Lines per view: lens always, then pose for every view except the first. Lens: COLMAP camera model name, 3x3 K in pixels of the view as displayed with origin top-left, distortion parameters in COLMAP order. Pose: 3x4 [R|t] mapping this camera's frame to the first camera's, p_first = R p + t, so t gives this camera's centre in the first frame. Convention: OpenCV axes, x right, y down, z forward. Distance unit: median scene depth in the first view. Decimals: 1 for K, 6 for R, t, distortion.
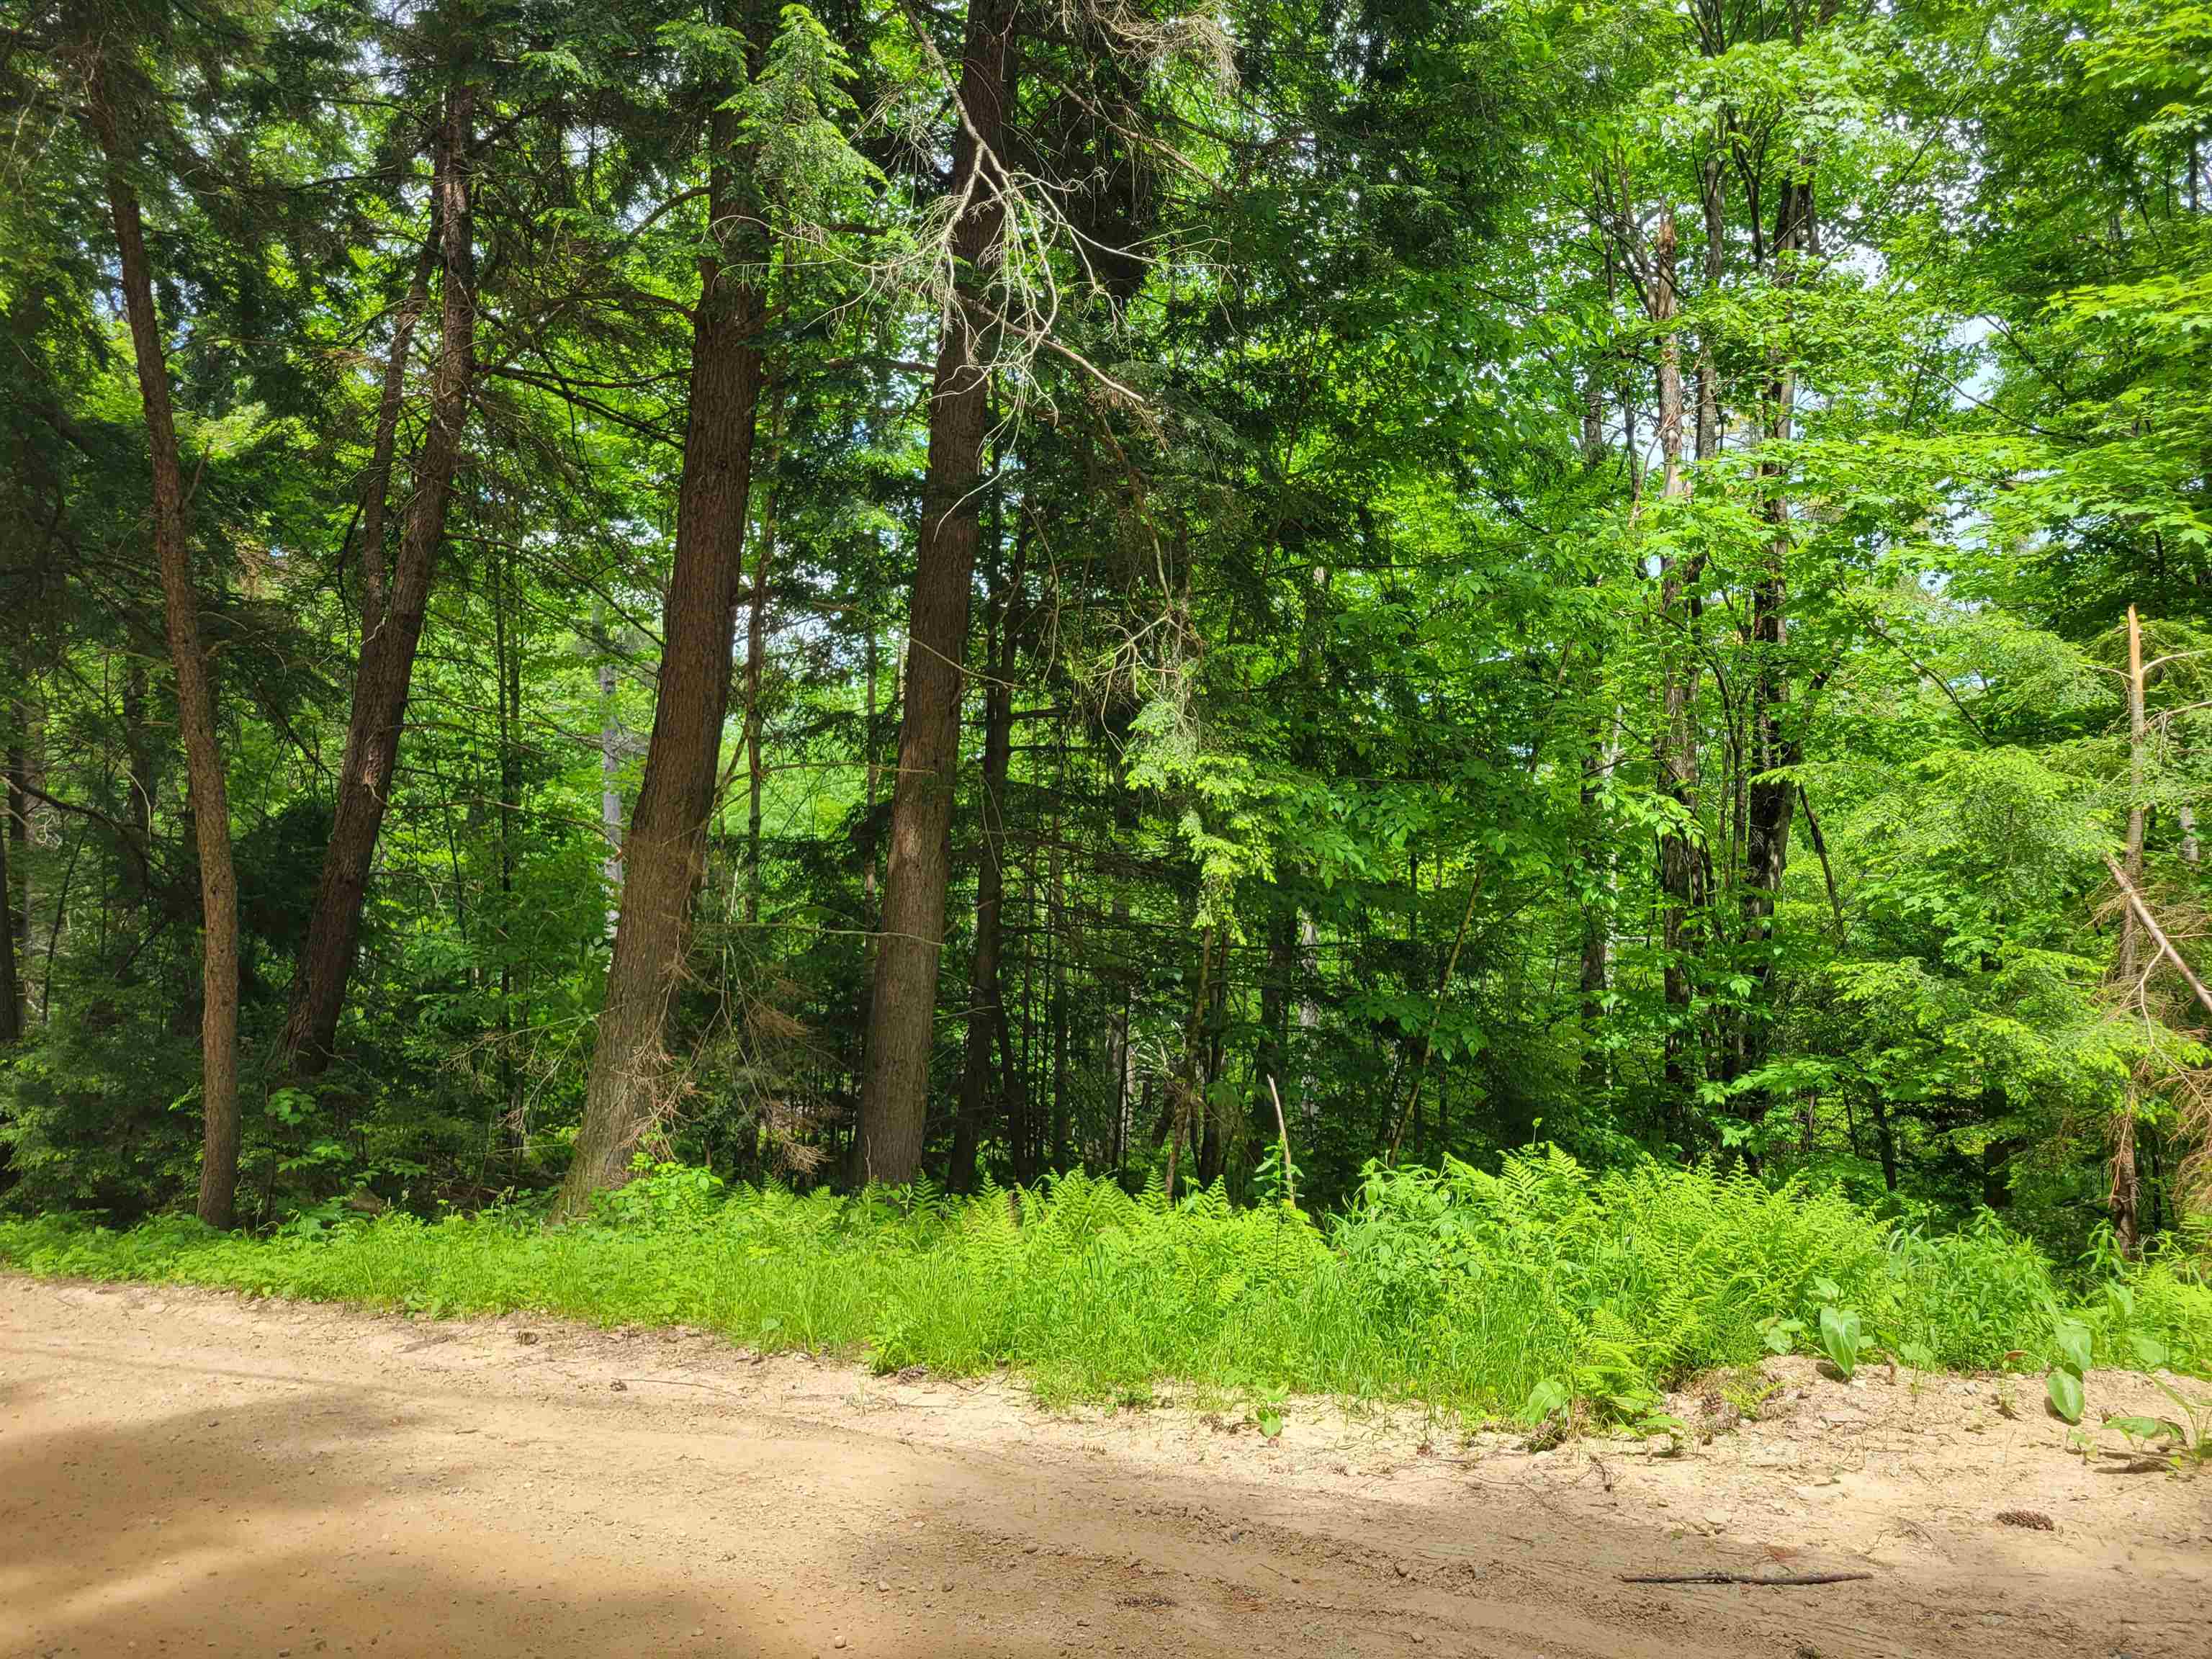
lens RADIAL K [[1613.2, 0, 1106.0], [0, 1613.2, 829.5], [0, 0, 1]] dist [0.054283, -0.041552]
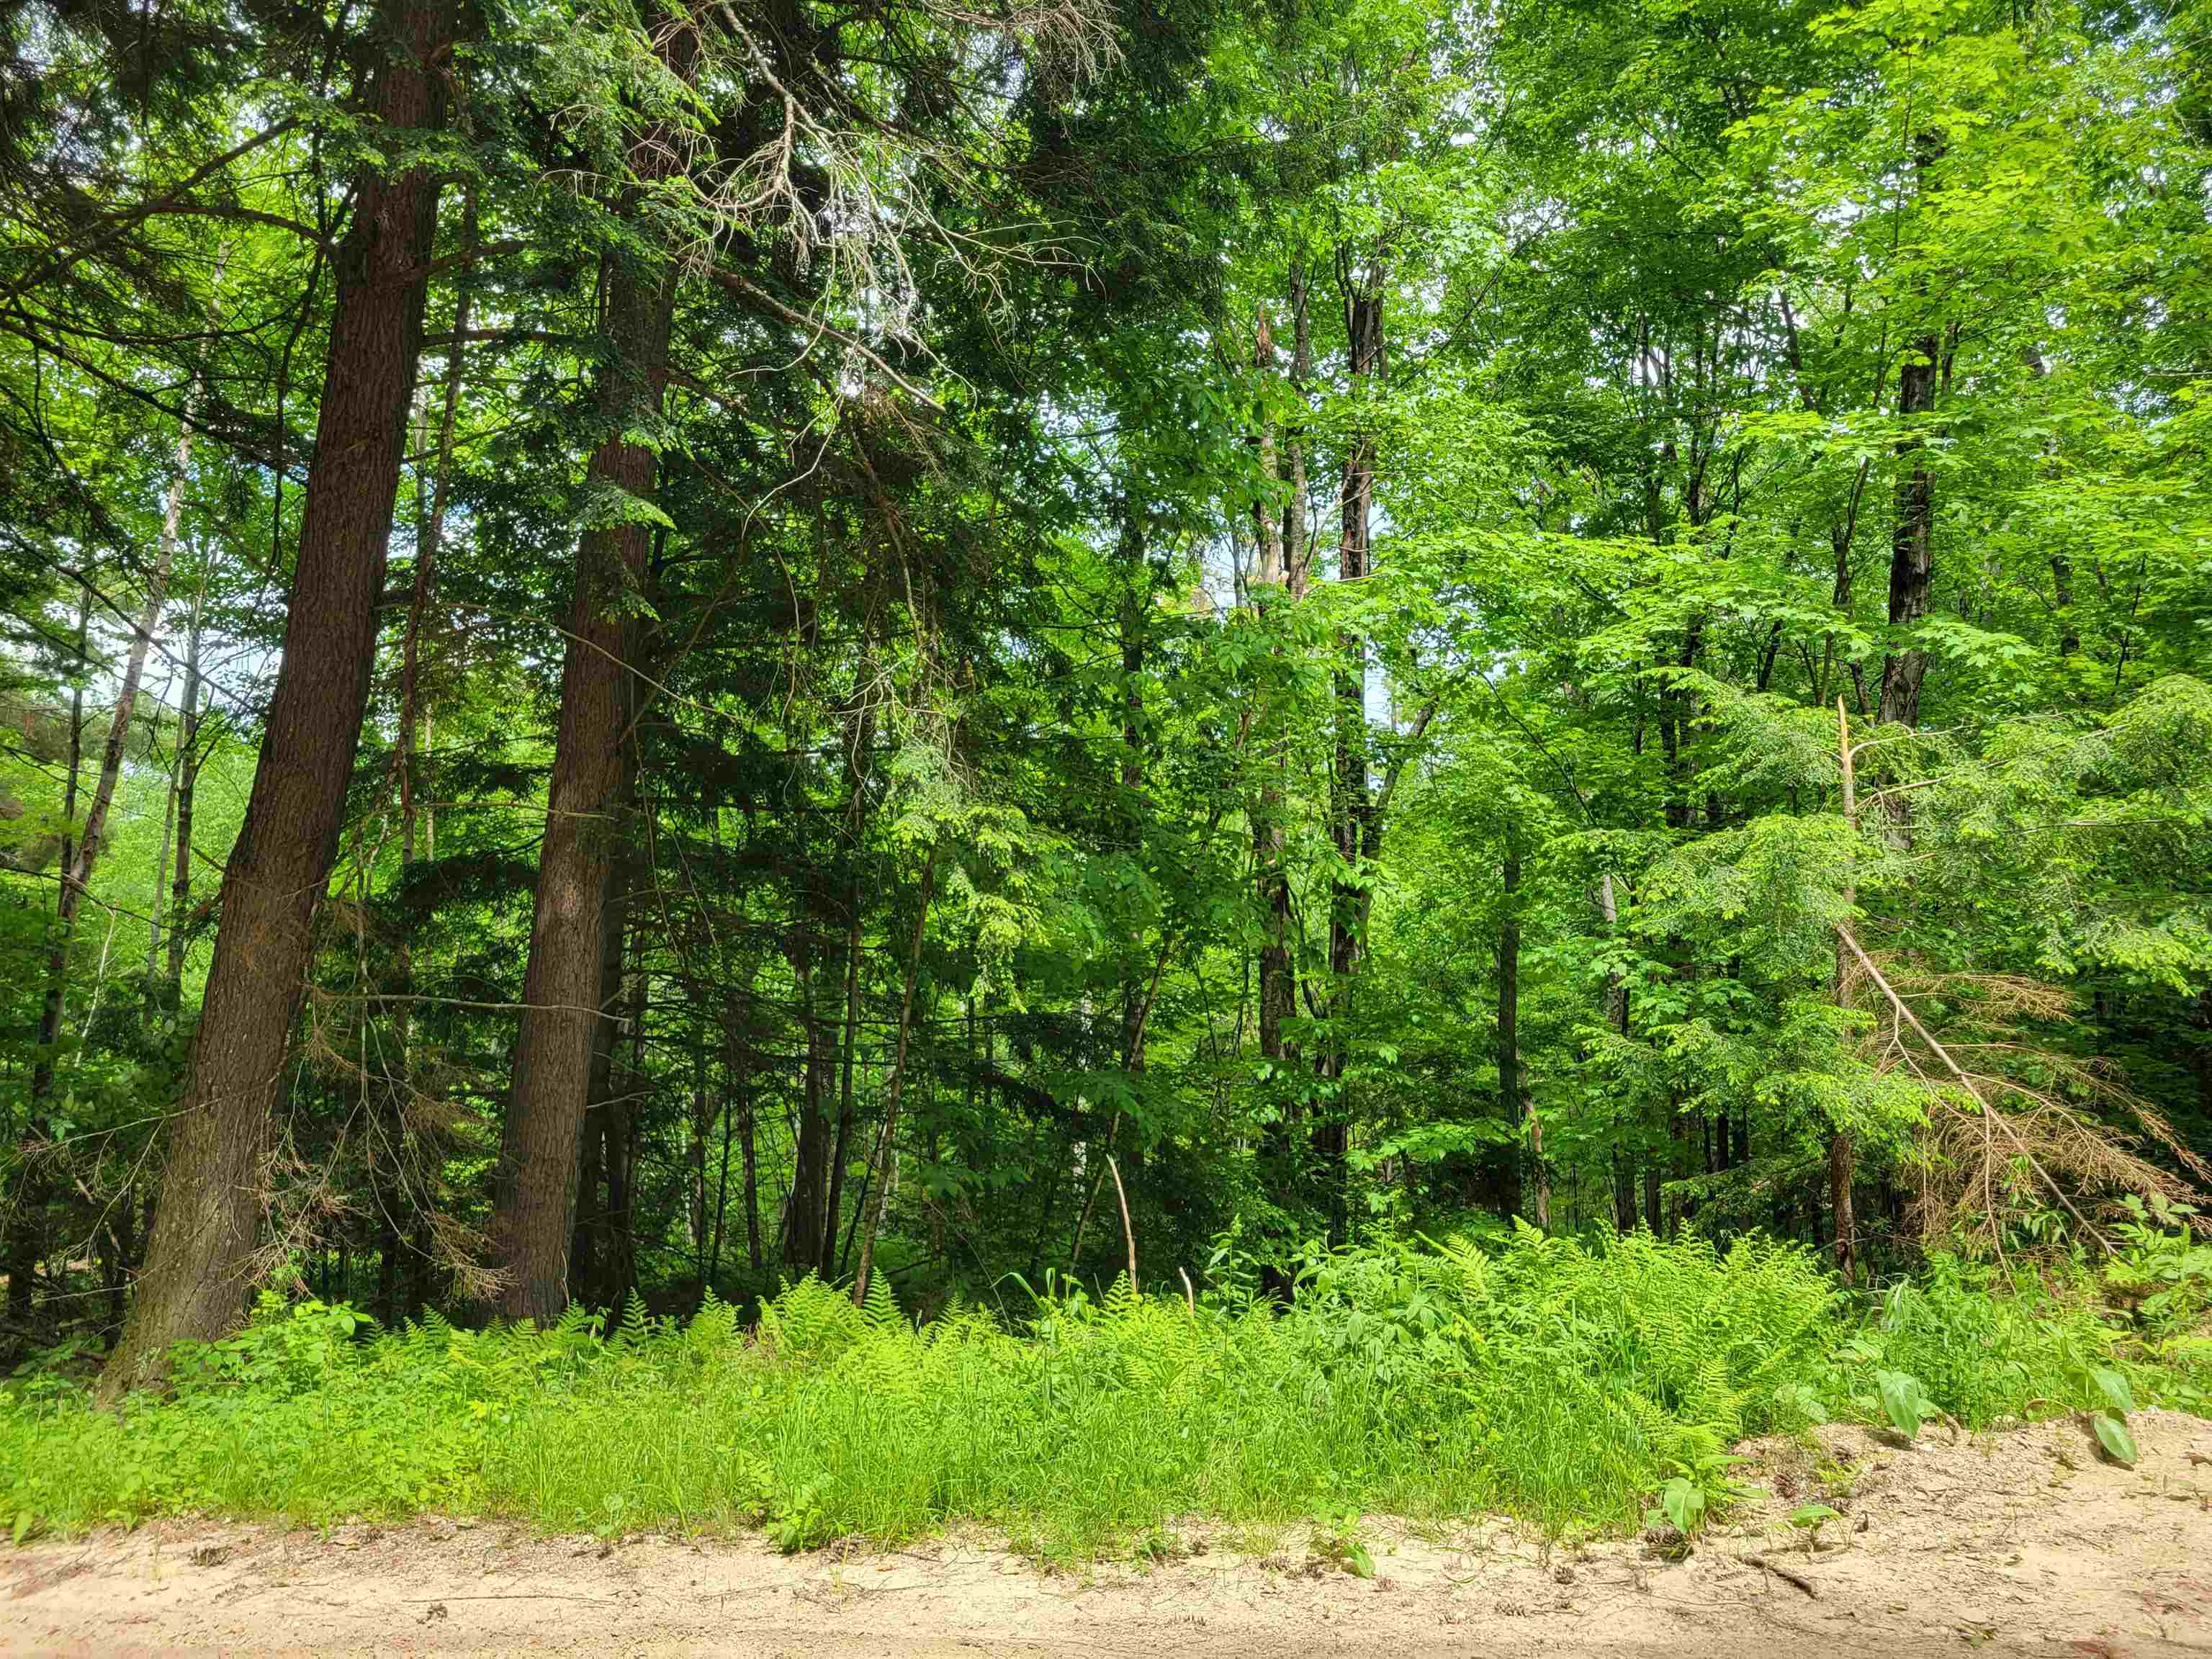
lens RADIAL K [[1613.2, 0, 1106.0], [0, 1613.2, 829.5], [0, 0, 1]] dist [0.054283, -0.041552]
pose [[0.942243, 0.030214, 0.333564, -0.174720], [-0.013177, 0.998496, -0.053219, 0.015351], [-0.334670, 0.045749, 0.941224, 0.119020]]
